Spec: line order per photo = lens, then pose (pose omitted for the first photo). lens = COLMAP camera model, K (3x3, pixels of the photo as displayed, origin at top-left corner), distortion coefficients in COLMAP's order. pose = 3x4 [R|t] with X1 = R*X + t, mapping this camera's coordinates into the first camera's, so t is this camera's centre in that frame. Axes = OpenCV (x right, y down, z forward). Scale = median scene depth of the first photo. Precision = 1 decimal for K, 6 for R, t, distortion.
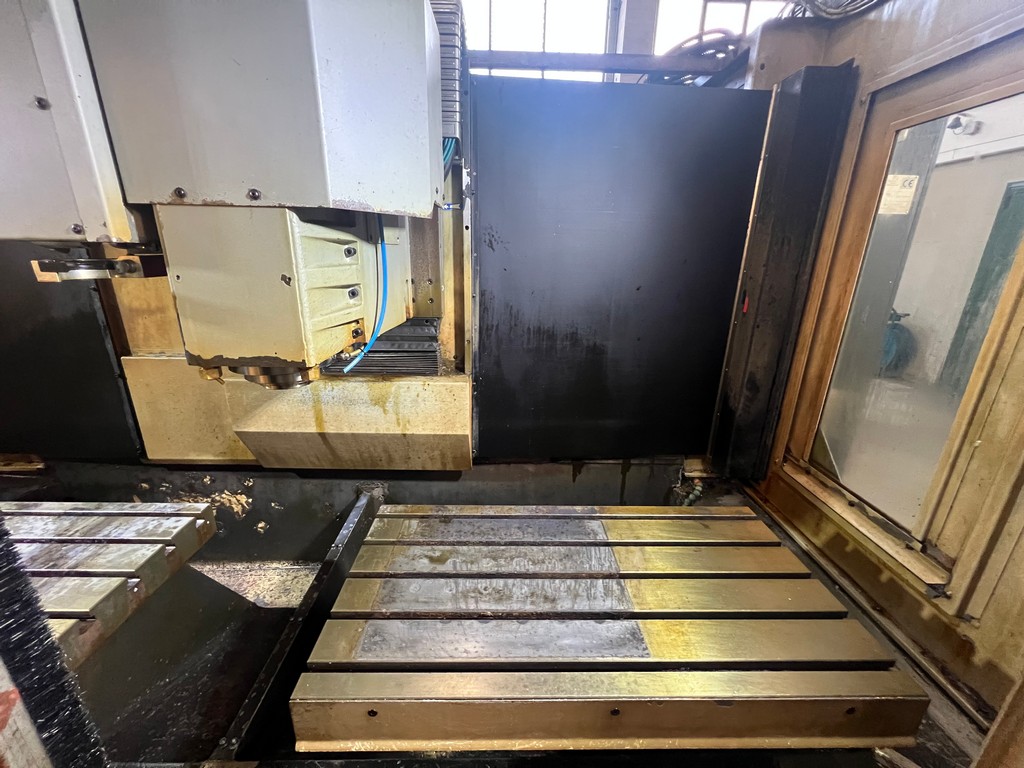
lens RADIAL K [[407.8, 0, 508.2], [0, 407.8, 378.5], [0, 0, 1]] dist [0.000123, -0.000325]
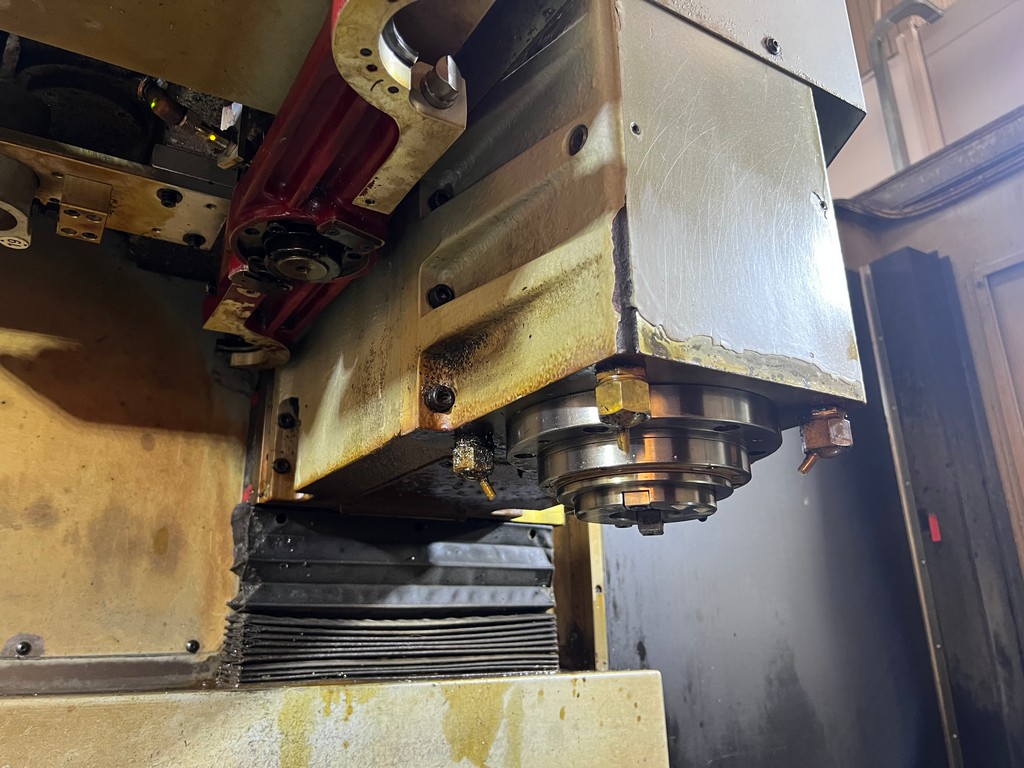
lens RADIAL K [[770.6, 0, 508.1], [0, 770.6, 384.7], [0, 0, 1]] dist [0.028366, -0.028556]
pose [[0.857658, 0.124479, 0.498927, -0.612328], [0.193646, 0.820647, -0.537625, 0.155036], [-0.476366, 0.557713, 0.679729, 0.348616]]
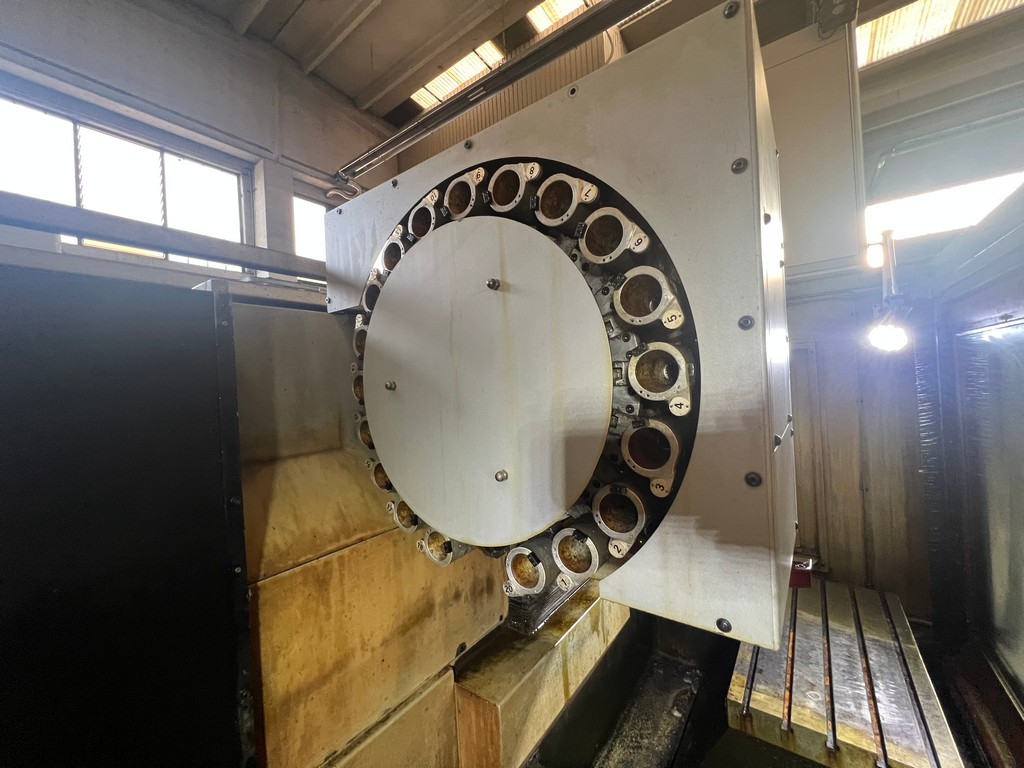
lens RADIAL K [[407.8, 0, 509.3], [0, 407.8, 379.7], [0, 0, 1]] dist [0.000123, -0.000325]
pose [[0.604409, -0.042394, 0.795546, -1.125411], [0.298526, 0.937878, -0.176823, -0.364270], [-0.738629, 0.344364, 0.579518, 0.352802]]
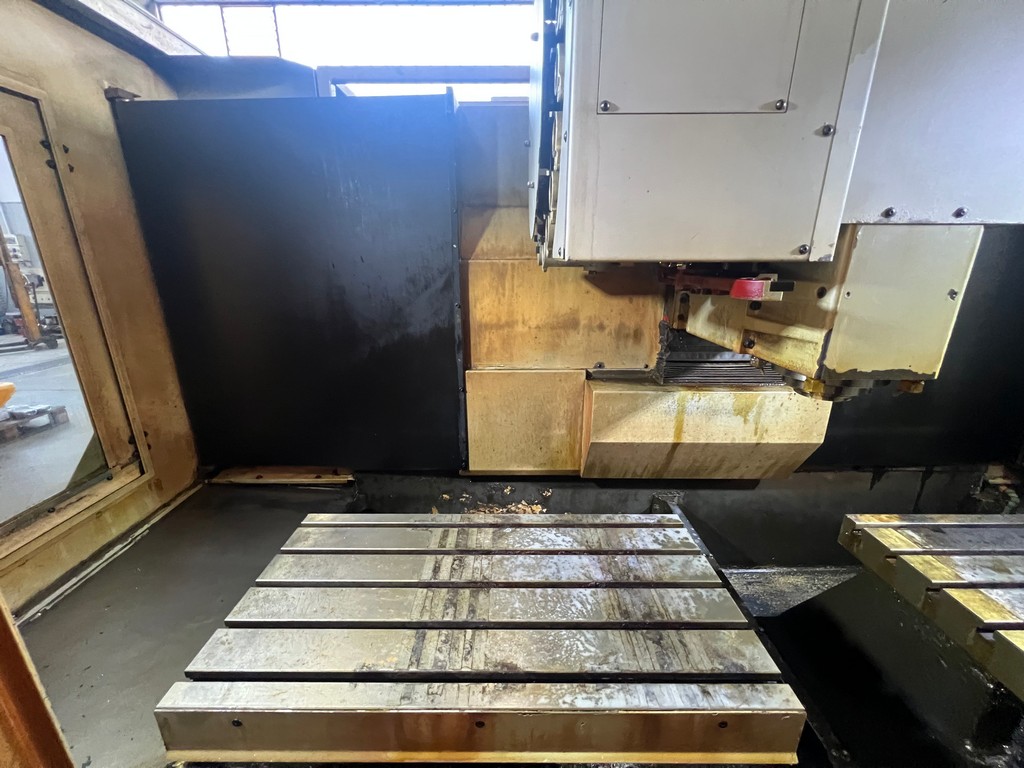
lens RADIAL K [[406.4, 0, 513.2], [0, 406.4, 378.7], [0, 0, 1]] dist [0.003588, 0.000369]
pose [[0.999769, -0.013527, -0.016711, -0.812163], [0.013222, 0.999747, -0.018202, -0.013005], [0.016953, 0.017977, 0.999695, -0.019993]]
